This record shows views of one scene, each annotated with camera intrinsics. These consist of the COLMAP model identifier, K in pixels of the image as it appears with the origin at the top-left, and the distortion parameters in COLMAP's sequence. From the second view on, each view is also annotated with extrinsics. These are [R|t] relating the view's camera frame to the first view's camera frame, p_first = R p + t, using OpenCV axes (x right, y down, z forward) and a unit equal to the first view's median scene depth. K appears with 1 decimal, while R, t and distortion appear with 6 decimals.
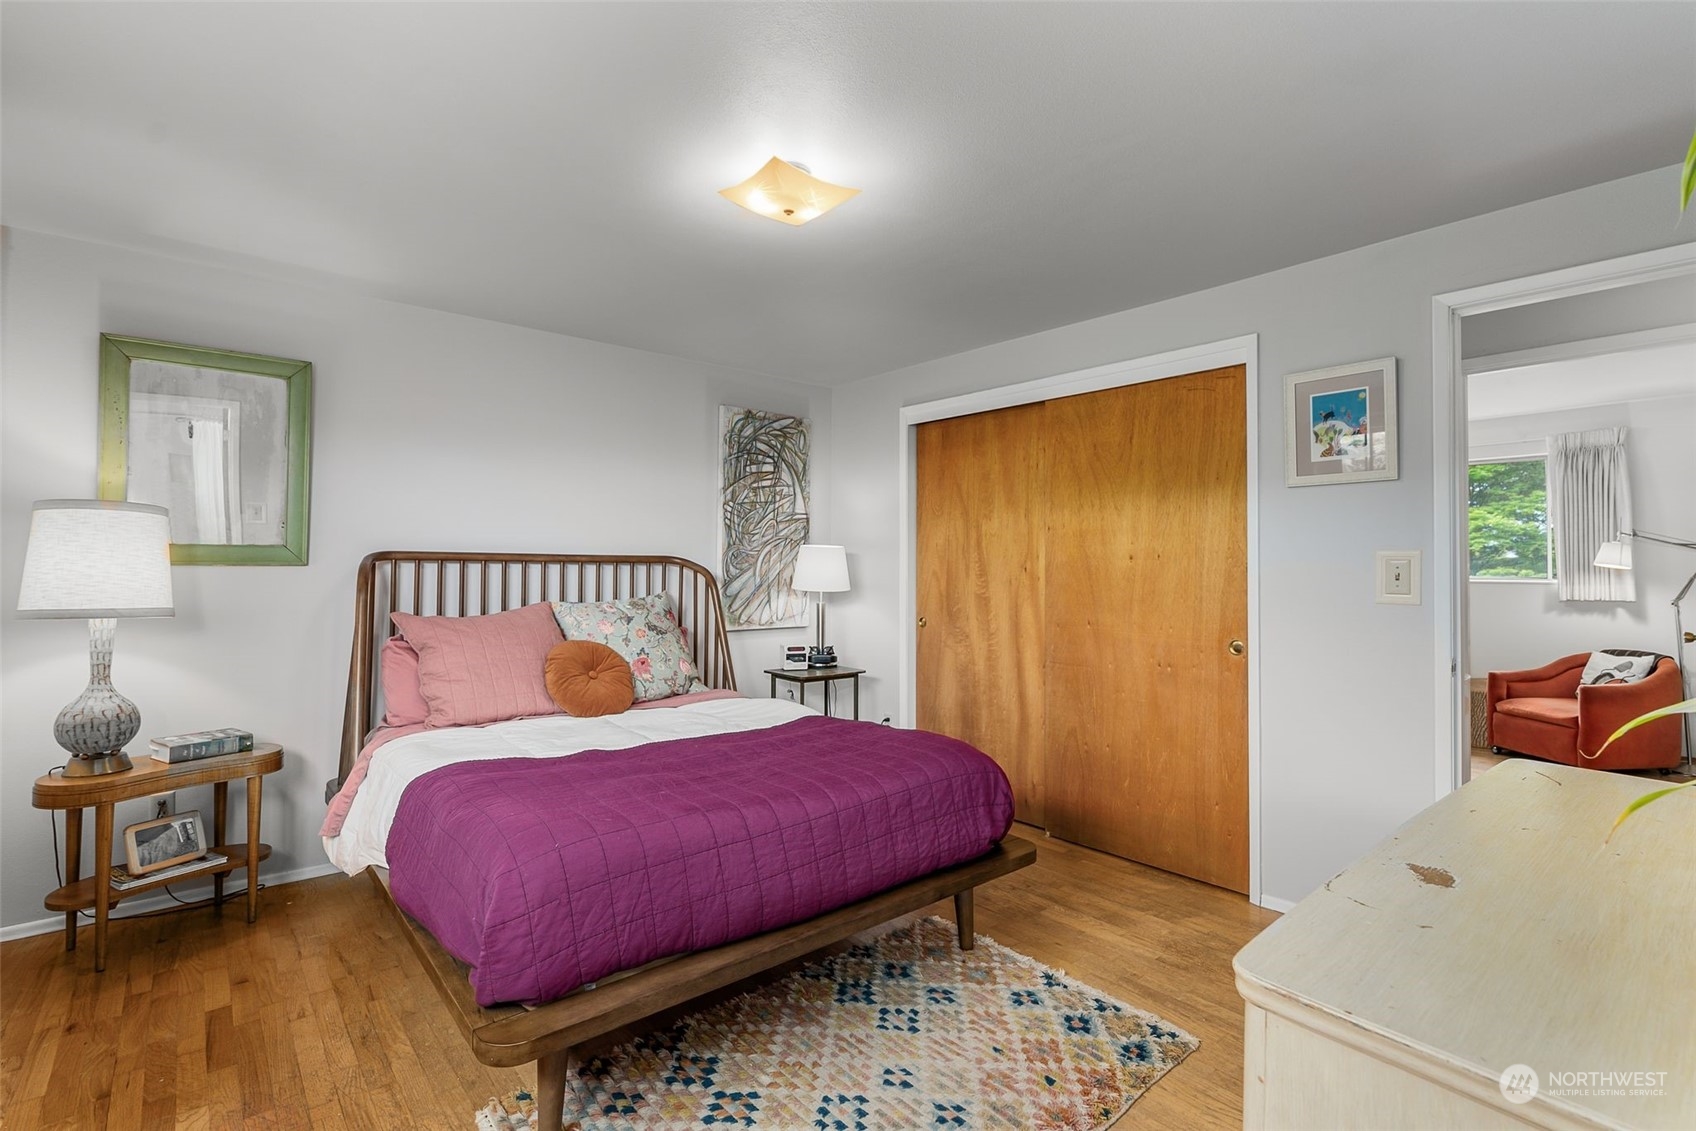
lens RADIAL K [[788.9, 0, 843.6], [0, 788.9, 559.2], [0, 0, 1]] dist [-0.002977, -0.000289]
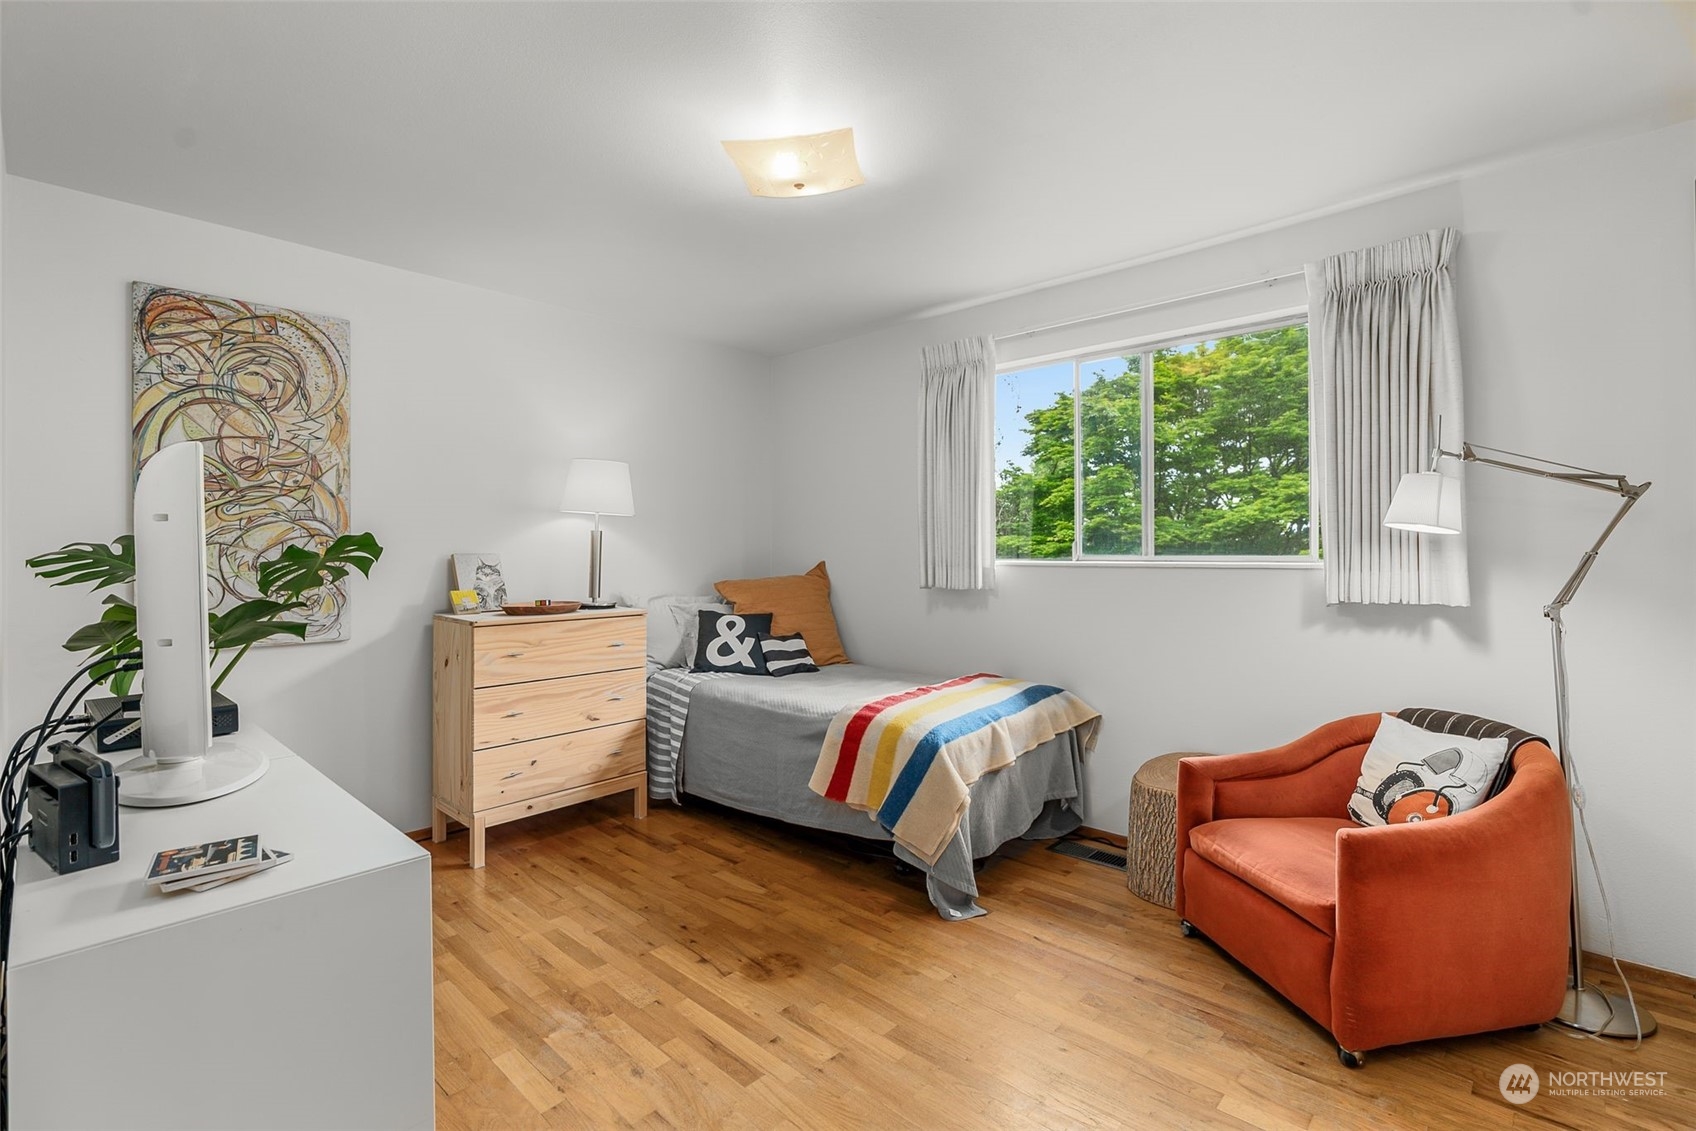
lens RADIAL K [[776.9, 0, 848.0], [0, 776.9, 565.5], [0, 0, 1]] dist [0.000506, 0.000094]
pose [[0.992763, -0.010901, 0.119597, 0.159568], [0.007957, 0.999654, 0.025073, 0.004295], [-0.119829, -0.023940, 0.992506, 0.159518]]
